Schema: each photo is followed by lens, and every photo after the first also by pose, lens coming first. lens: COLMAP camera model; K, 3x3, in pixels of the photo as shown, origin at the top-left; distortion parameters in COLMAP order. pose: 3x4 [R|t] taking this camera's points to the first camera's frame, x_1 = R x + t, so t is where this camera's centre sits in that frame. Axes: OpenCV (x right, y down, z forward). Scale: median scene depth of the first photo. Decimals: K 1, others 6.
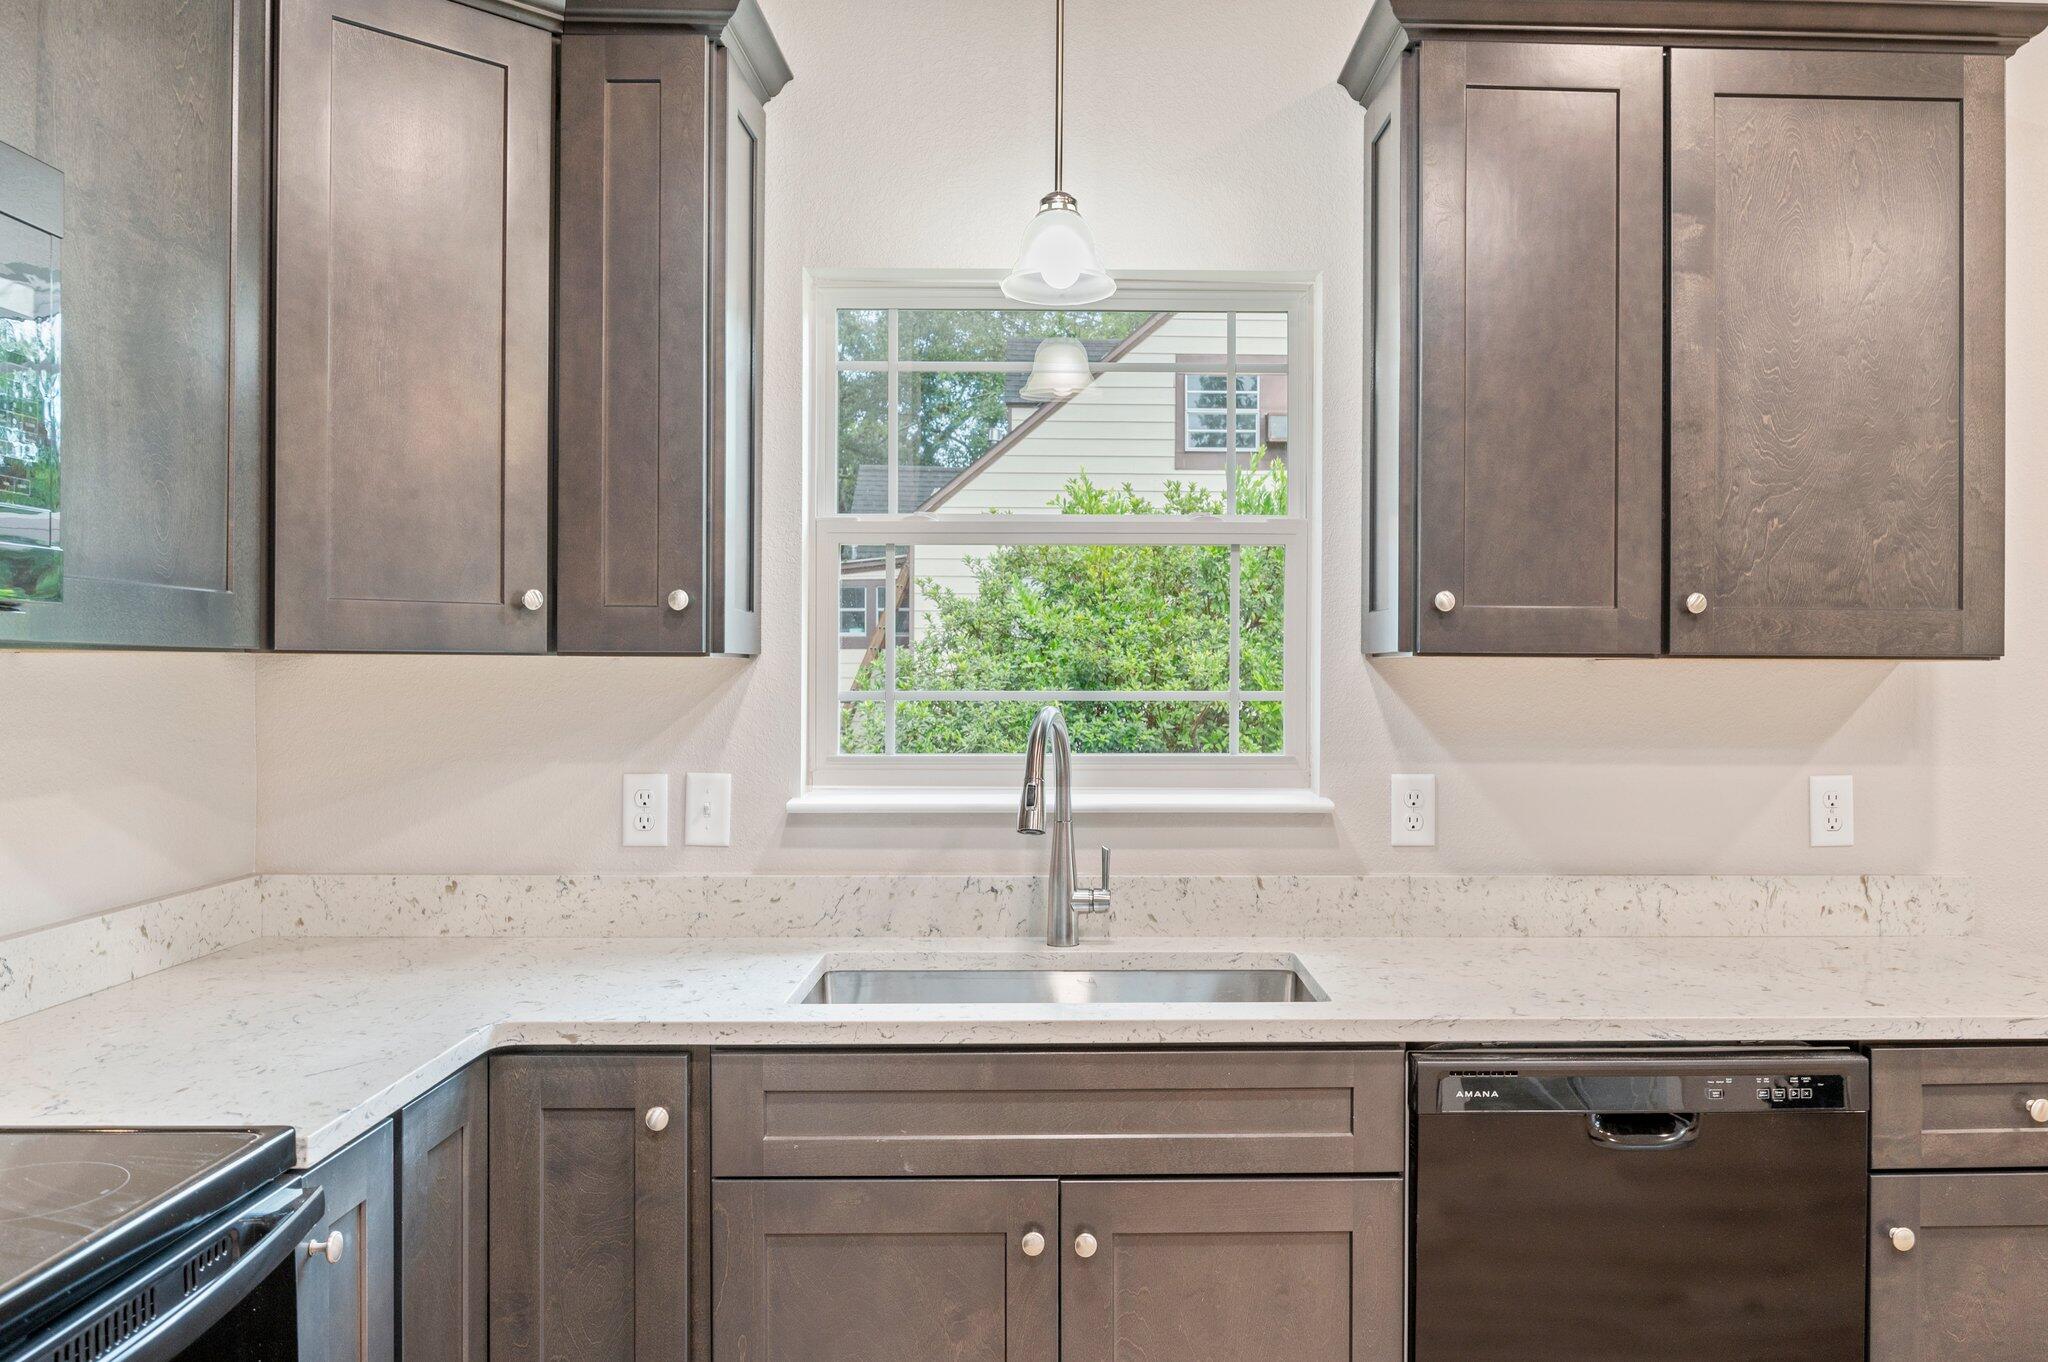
lens RADIAL K [[1565.0, 0, 1024.2], [0, 1565.0, 675.6], [0, 0, 1]] dist [-0.022501, 0.002443]
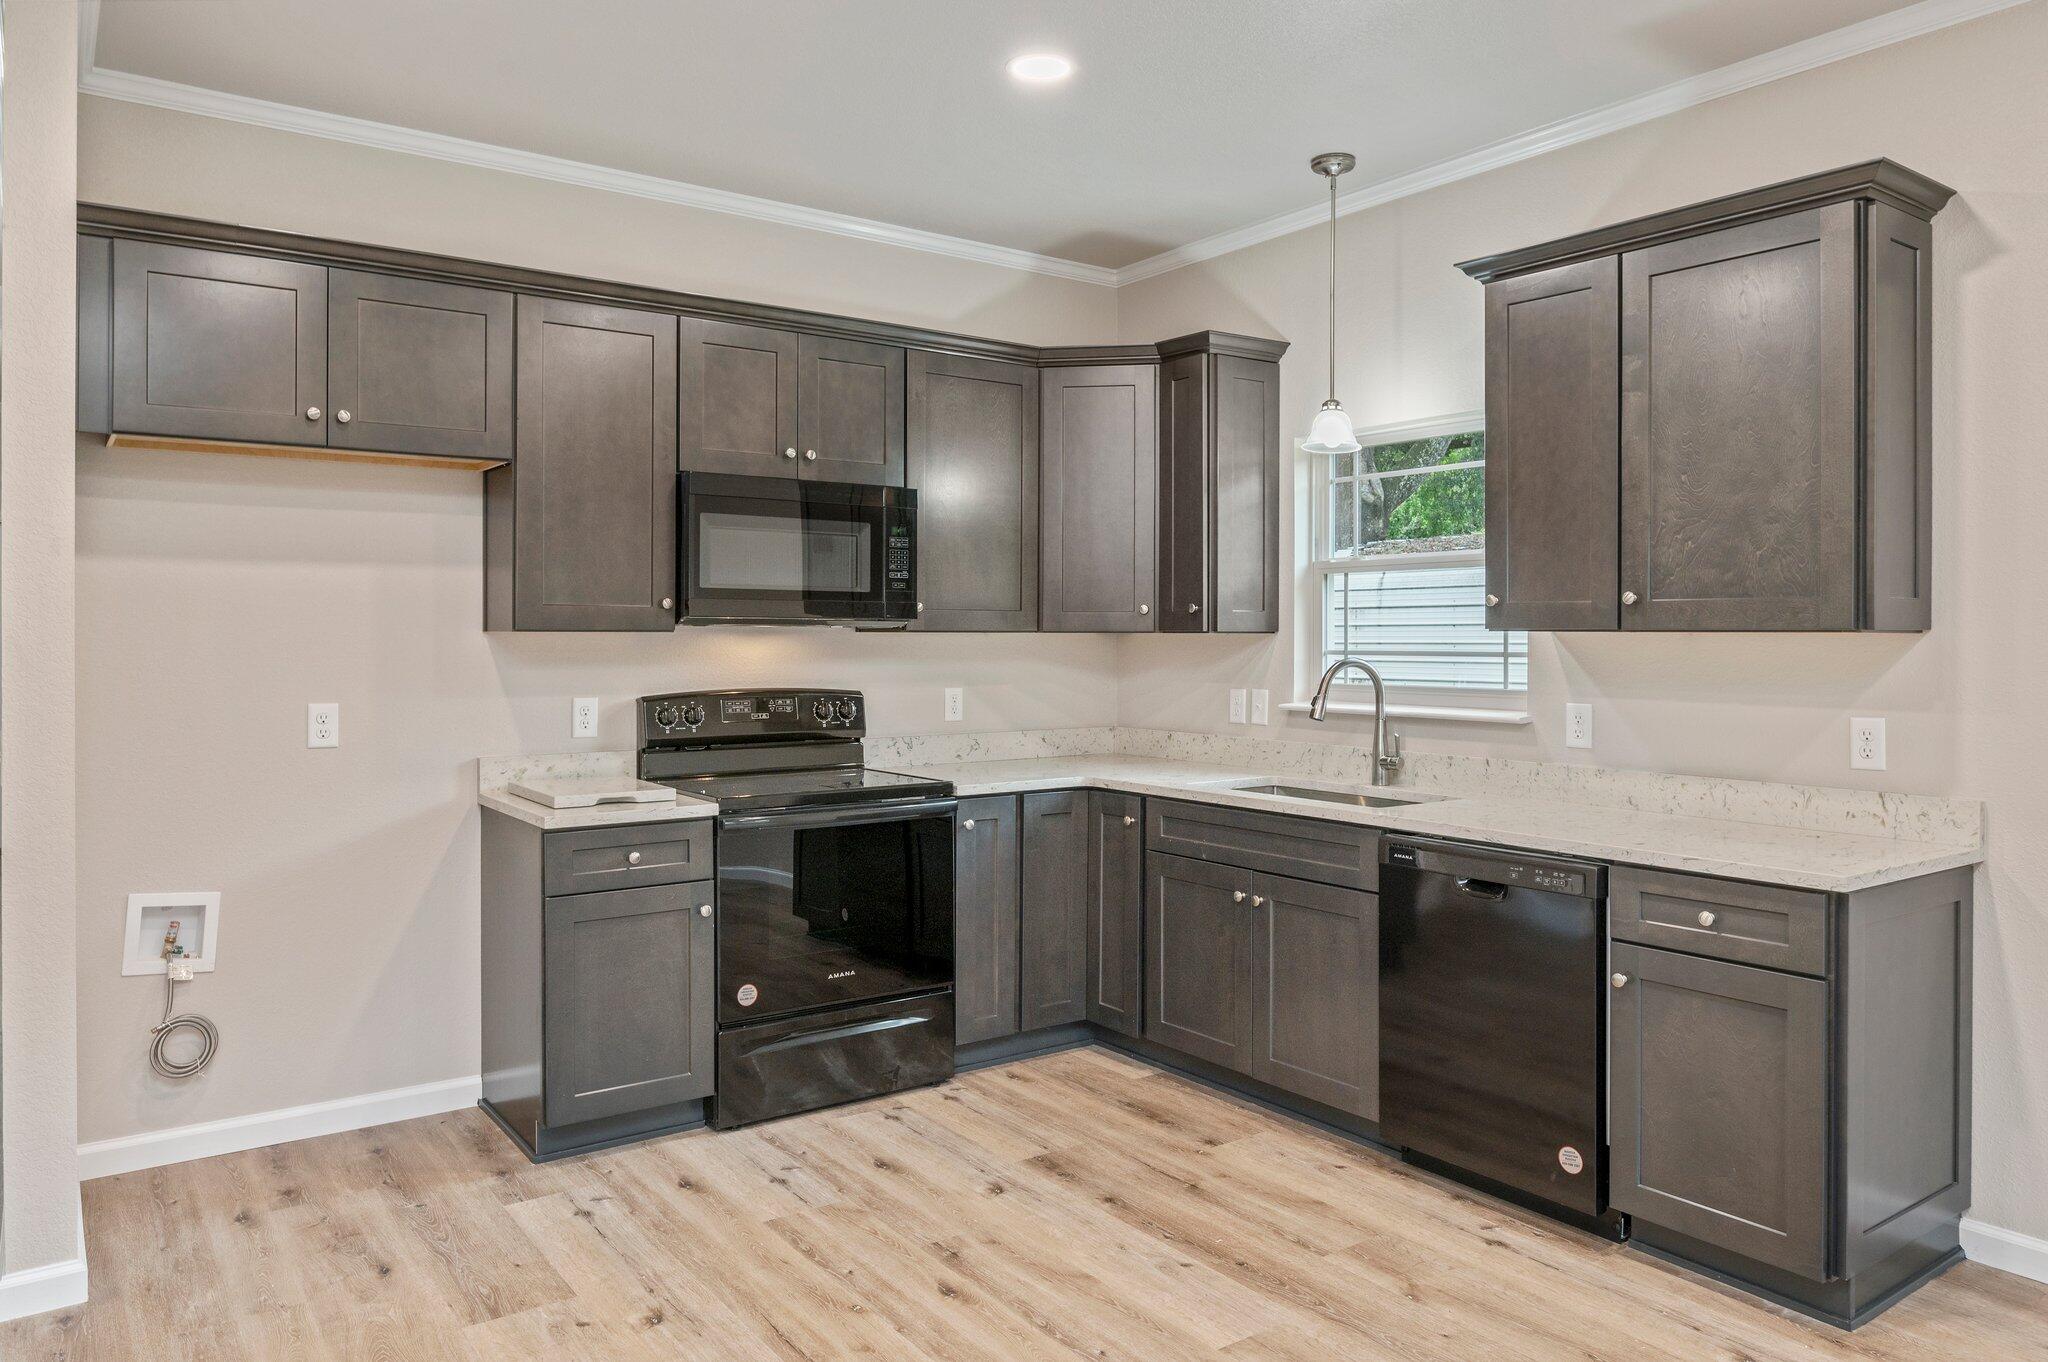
lens RADIAL K [[1373.7, 0, 1018.4], [0, 1373.7, 661.1], [0, 0, 1]] dist [-0.001894, -0.002375]
pose [[0.570289, 0.013194, -0.821338, 1.219254], [-0.001393, 0.999885, 0.015095, -0.001868], [0.821443, -0.007464, 0.570242, -0.323358]]
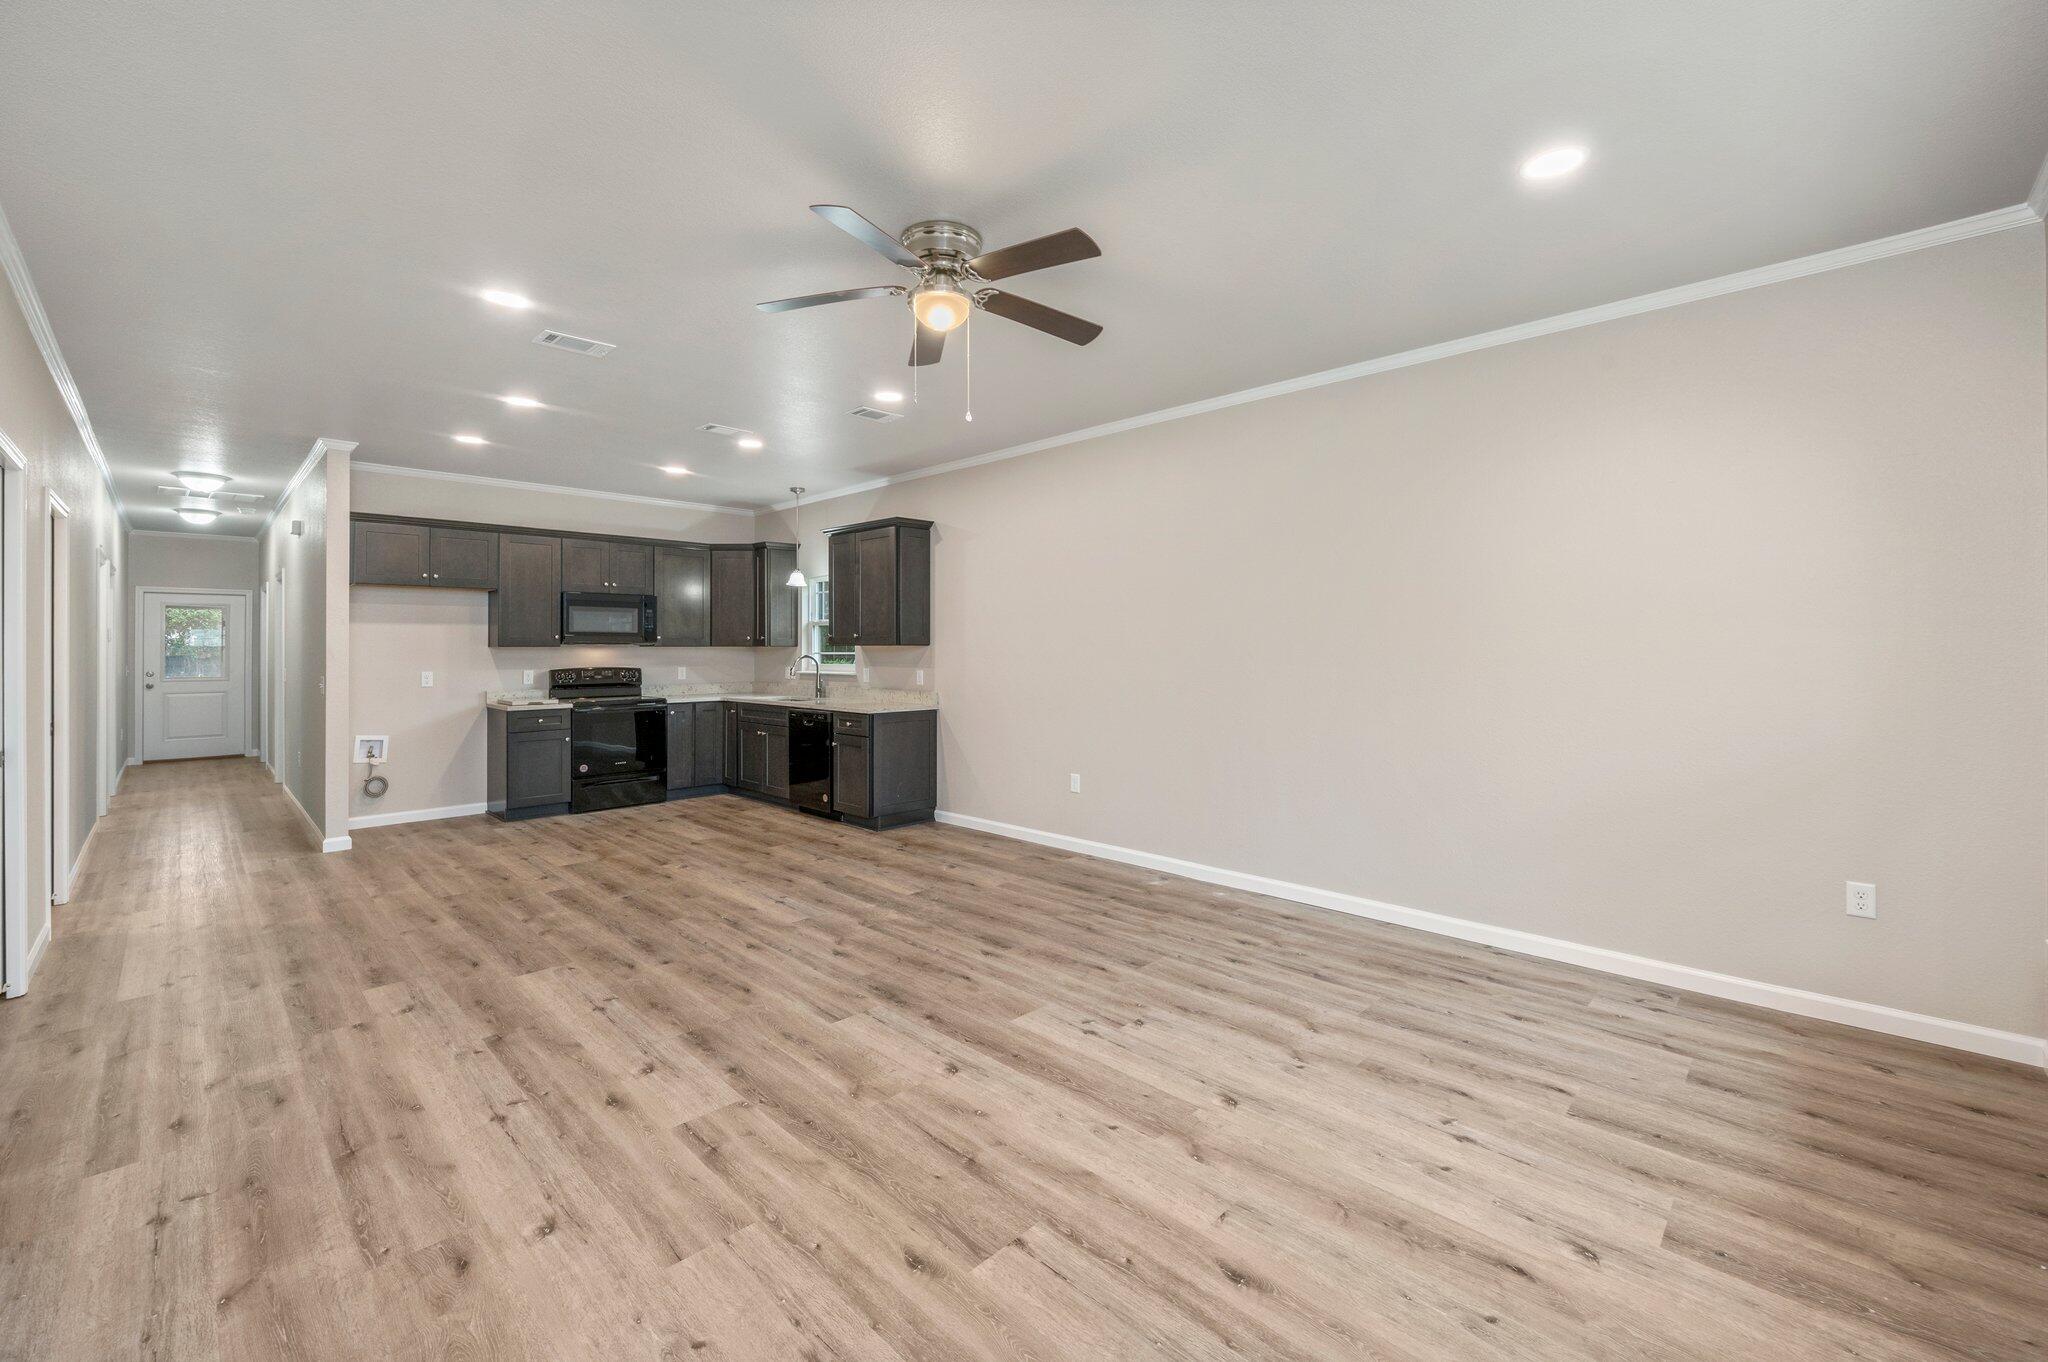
lens RADIAL K [[856.0, 0, 1036.7], [0, 856.0, 656.5], [0, 0, 1]] dist [-0.001291, -0.000092]
pose [[0.694293, 0.000408, -0.719693, 2.968748], [0.002413, 0.999993, 0.002895, 0.018527], [0.719689, -0.003746, 0.694287, -0.604037]]
